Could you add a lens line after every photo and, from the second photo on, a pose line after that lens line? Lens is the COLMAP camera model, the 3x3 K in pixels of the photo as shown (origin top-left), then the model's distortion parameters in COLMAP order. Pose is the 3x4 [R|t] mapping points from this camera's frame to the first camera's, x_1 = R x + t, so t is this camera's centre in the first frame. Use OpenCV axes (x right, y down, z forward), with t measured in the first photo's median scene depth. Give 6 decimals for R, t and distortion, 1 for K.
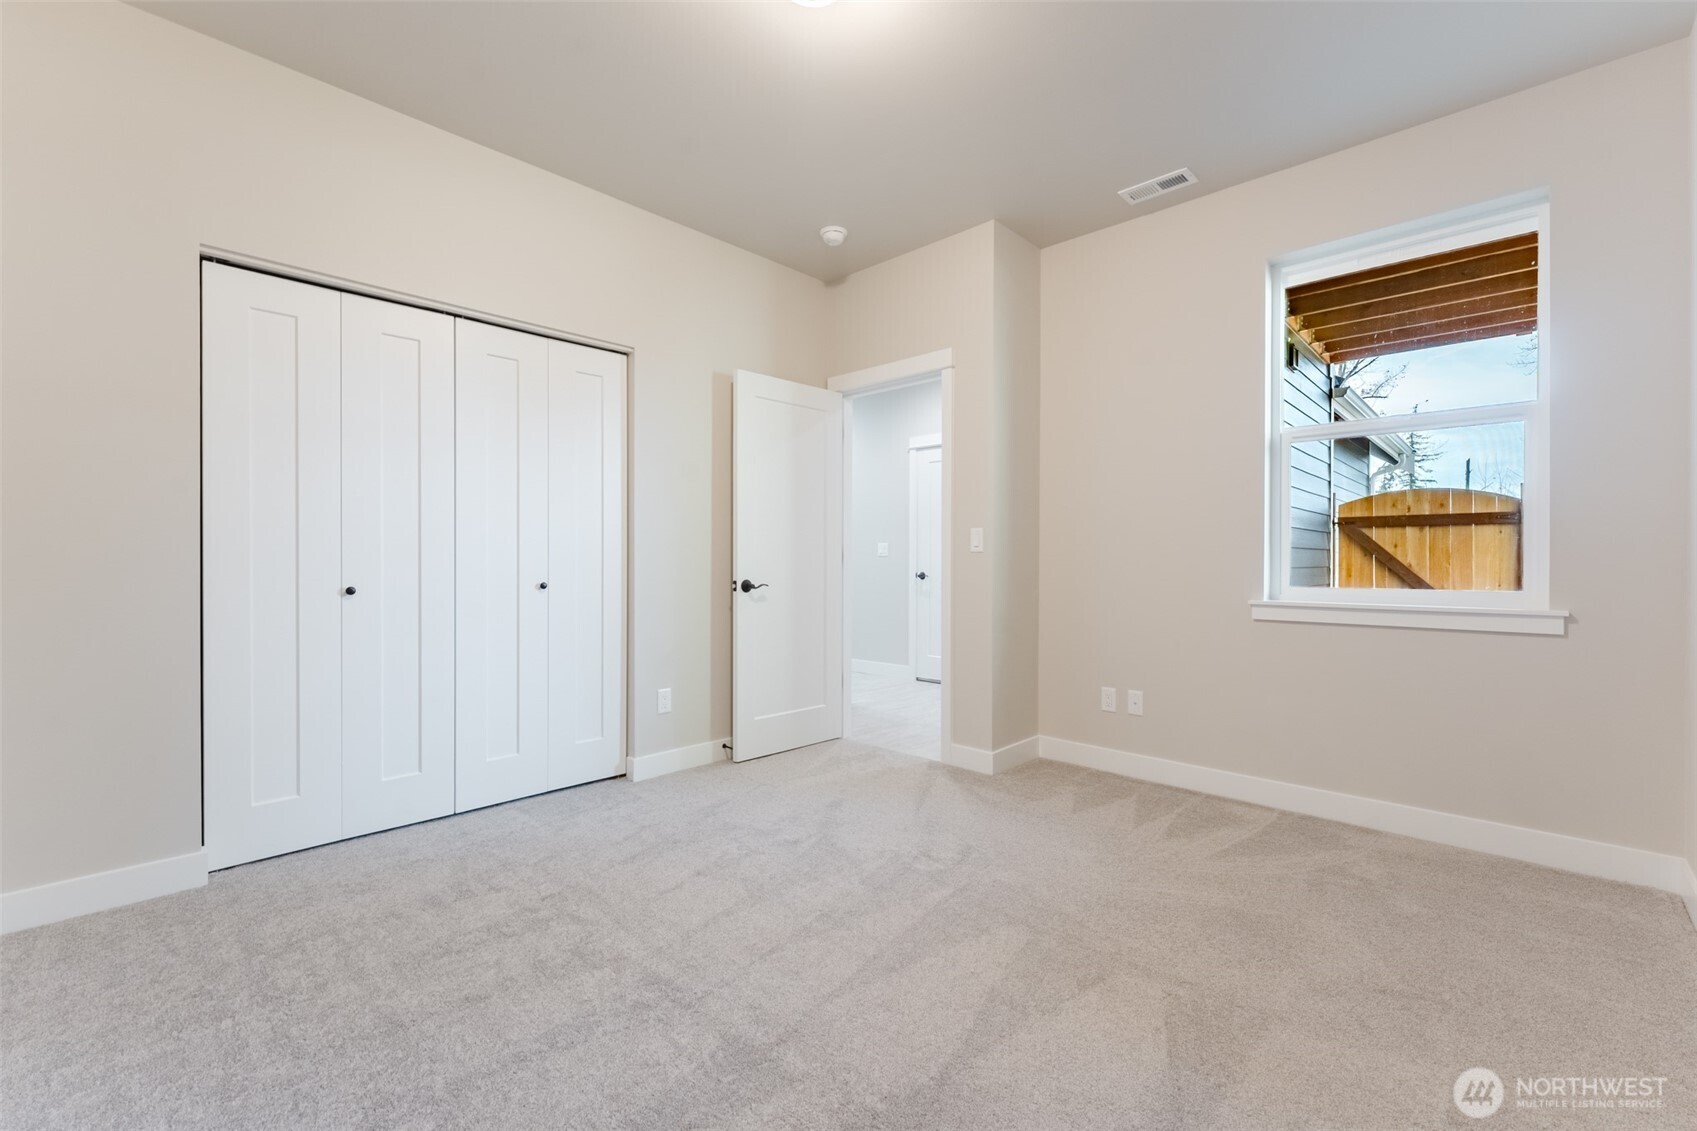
lens RADIAL K [[719.9, 0, 847.4], [0, 719.9, 562.6], [0, 0, 1]] dist [0.005790, -0.000164]
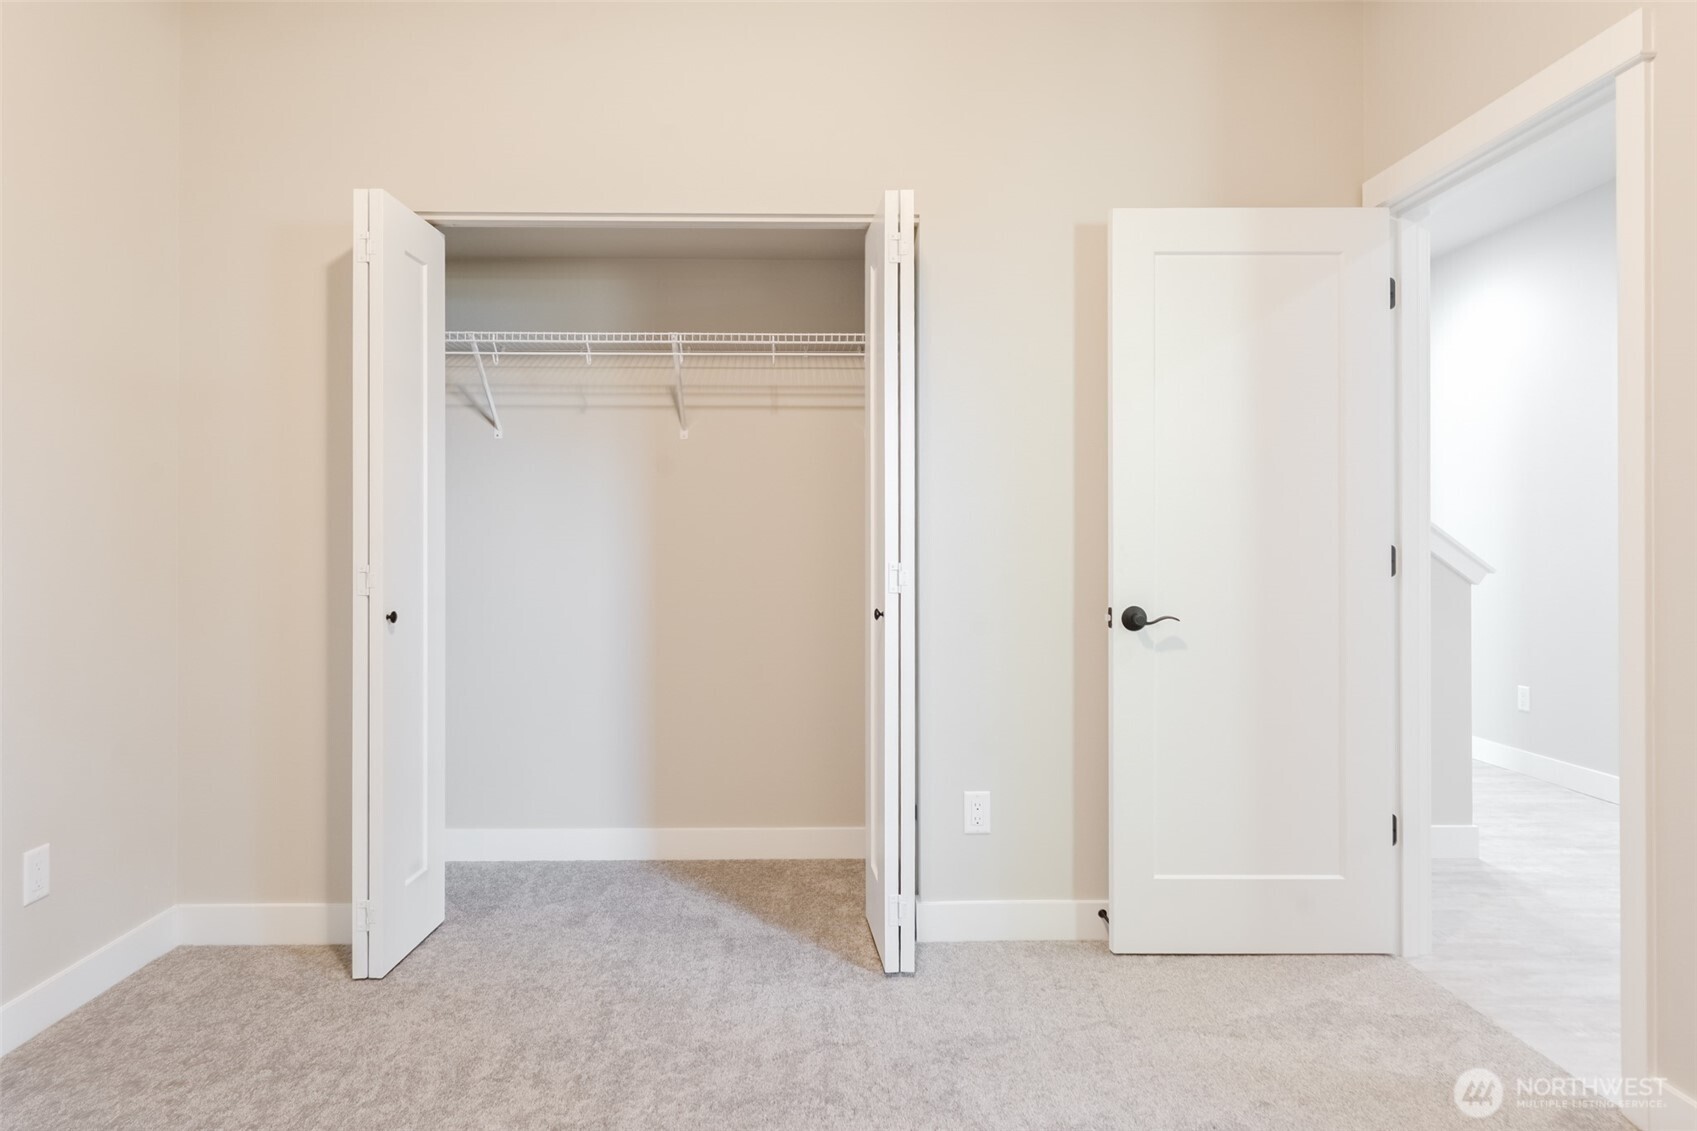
lens RADIAL K [[961.6, 0, 840.6], [0, 961.6, 539.3], [0, 0, 1]] dist [0.000497, 0.000535]
pose [[0.704556, -0.004727, -0.709632, 0.205819], [-0.000189, 0.999977, -0.006849, -0.020598], [0.709648, 0.004960, 0.704539, 0.360401]]
